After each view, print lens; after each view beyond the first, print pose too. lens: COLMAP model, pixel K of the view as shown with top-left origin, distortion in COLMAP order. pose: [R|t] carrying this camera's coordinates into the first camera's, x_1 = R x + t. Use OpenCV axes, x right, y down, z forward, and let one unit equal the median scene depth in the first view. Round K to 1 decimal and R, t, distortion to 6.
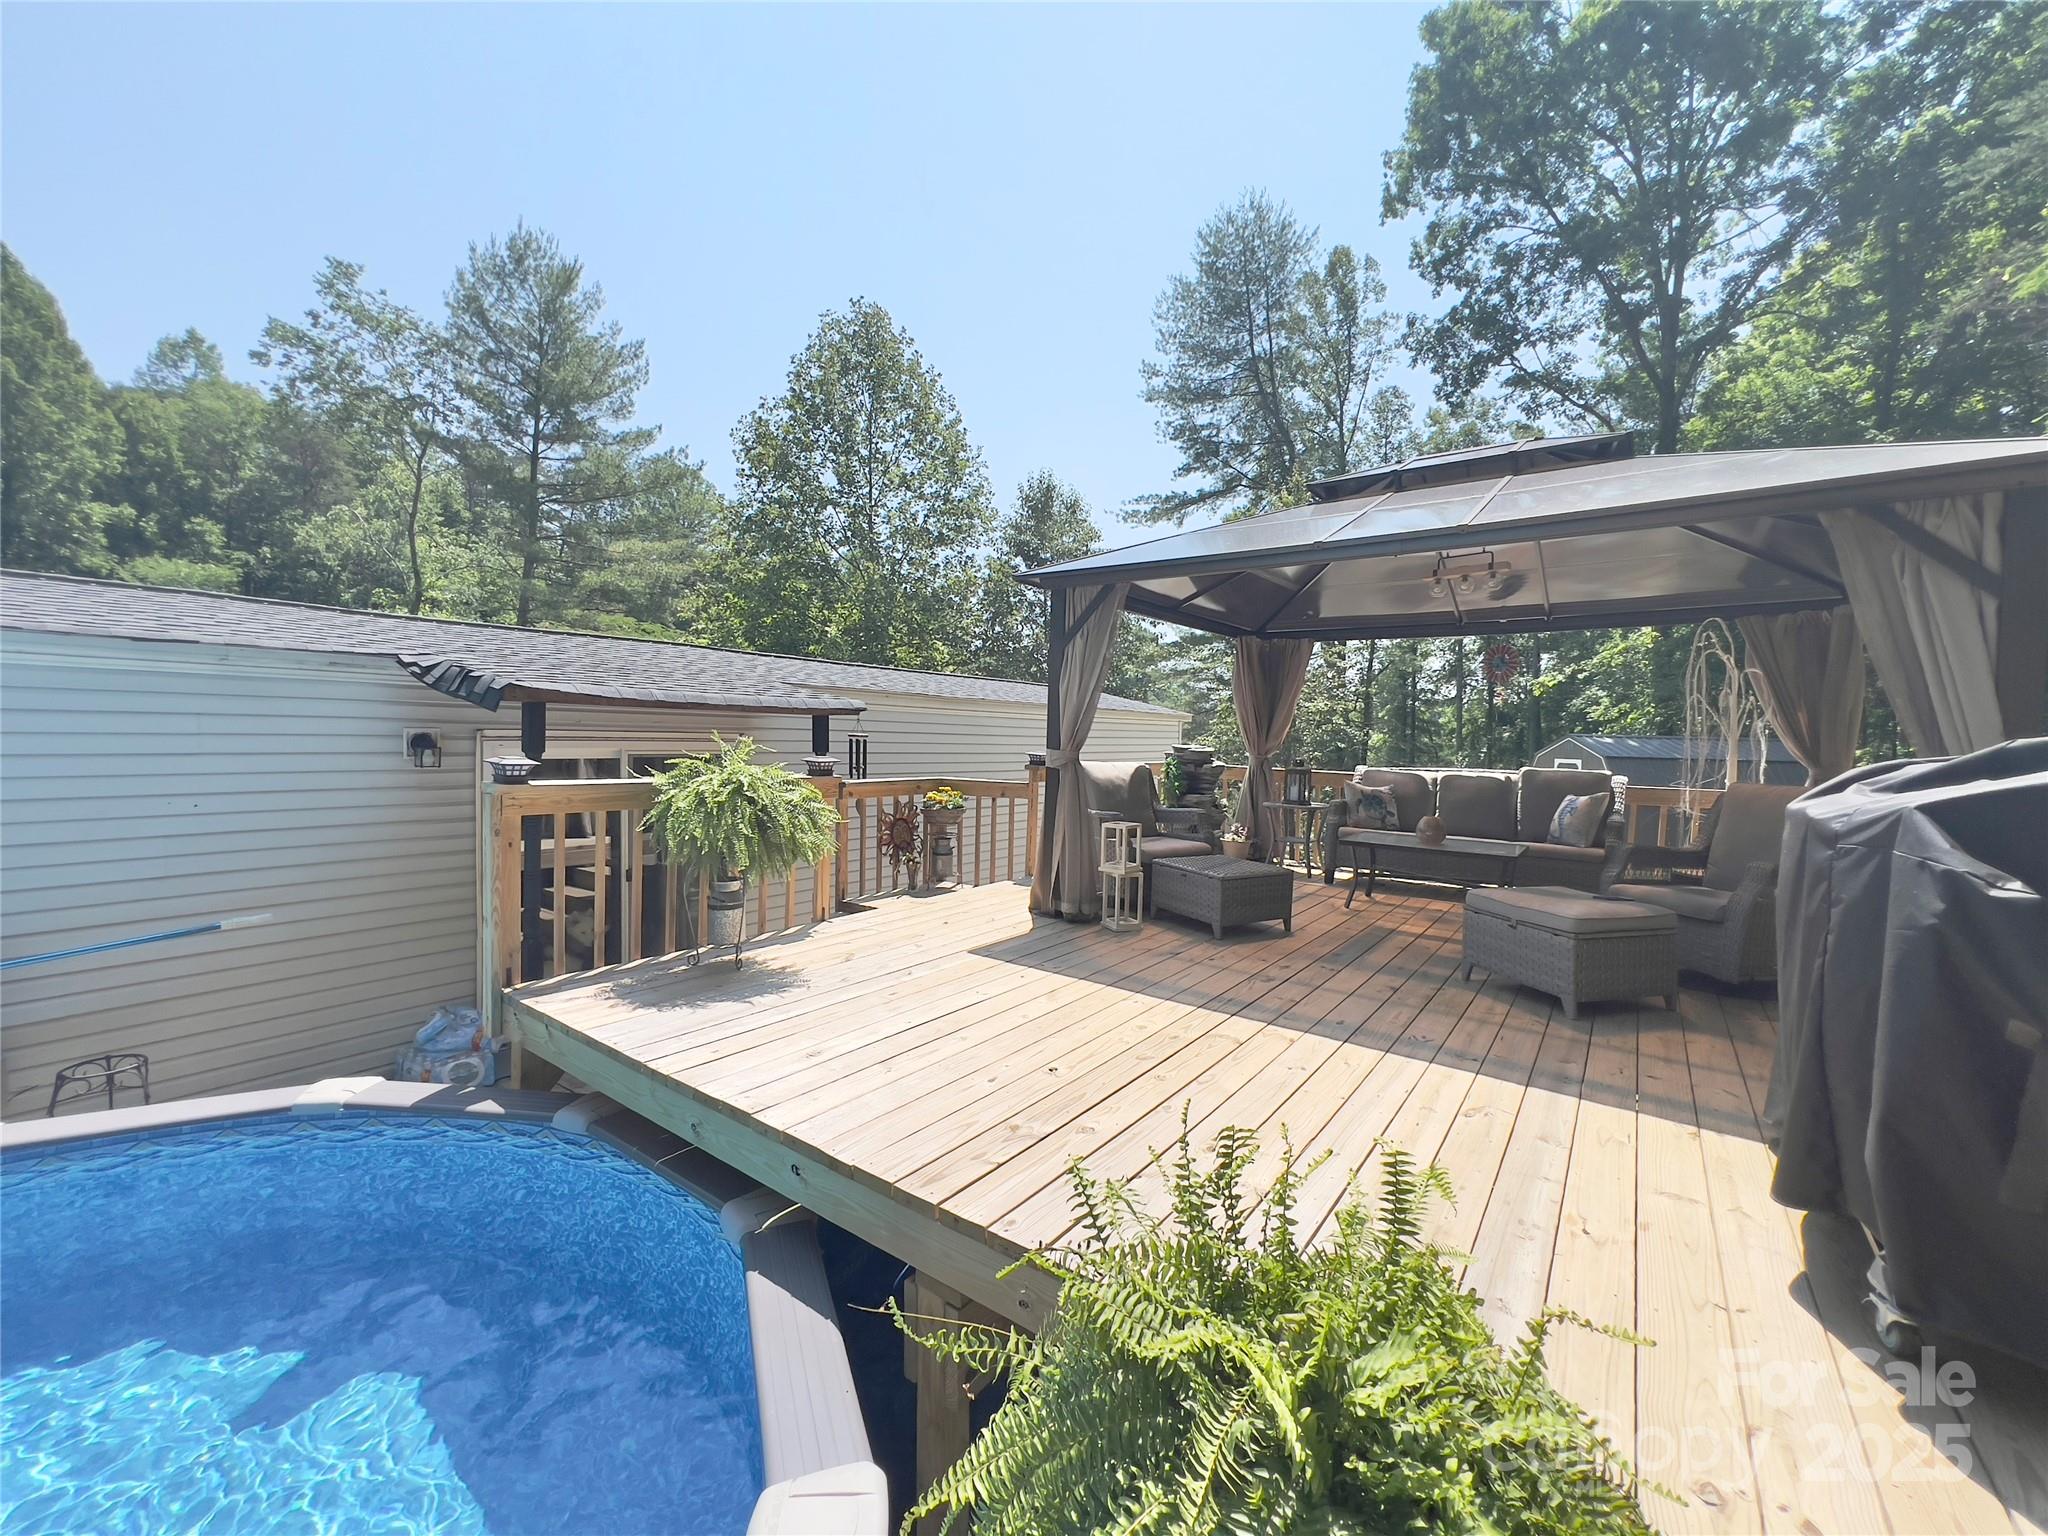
lens RADIAL K [[822.9, 0, 1025.0], [0, 822.9, 768.2], [0, 0, 1]] dist [-0.004669, 0.002396]
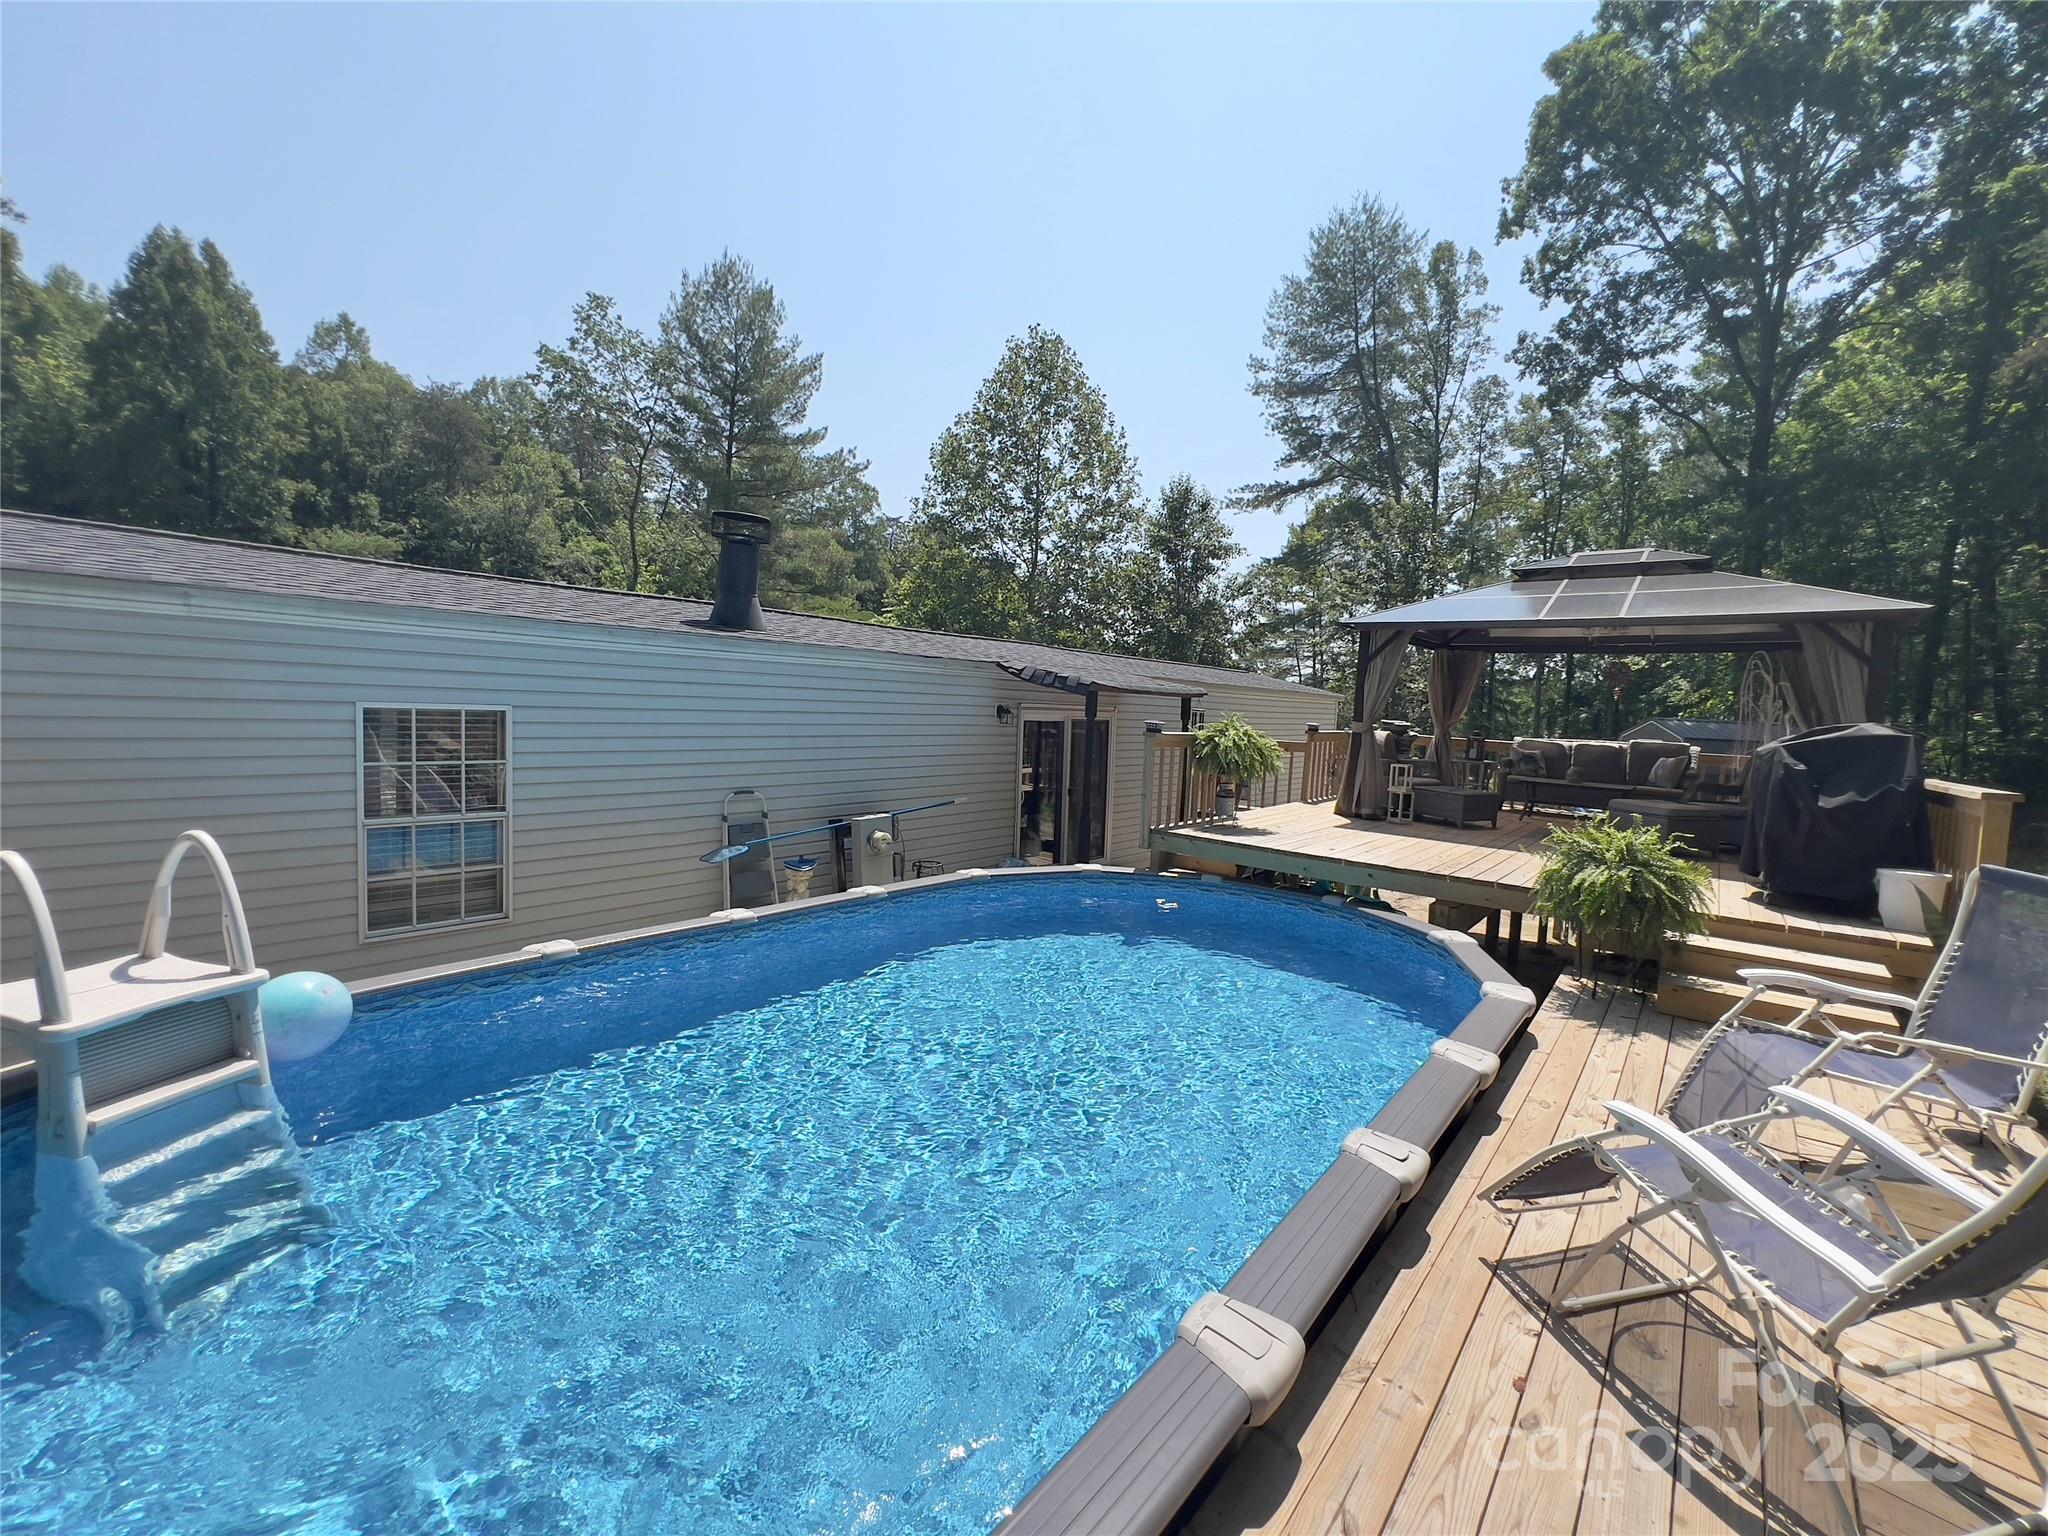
lens RADIAL K [[822.9, 0, 1024.6], [0, 822.9, 770.5], [0, 0, 1]] dist [-0.004669, 0.002396]
pose [[0.997922, 0.026217, -0.058863, -0.106193], [-0.023805, 0.998862, 0.041321, 0.004669], [0.059879, -0.039834, 0.997411, -0.148096]]
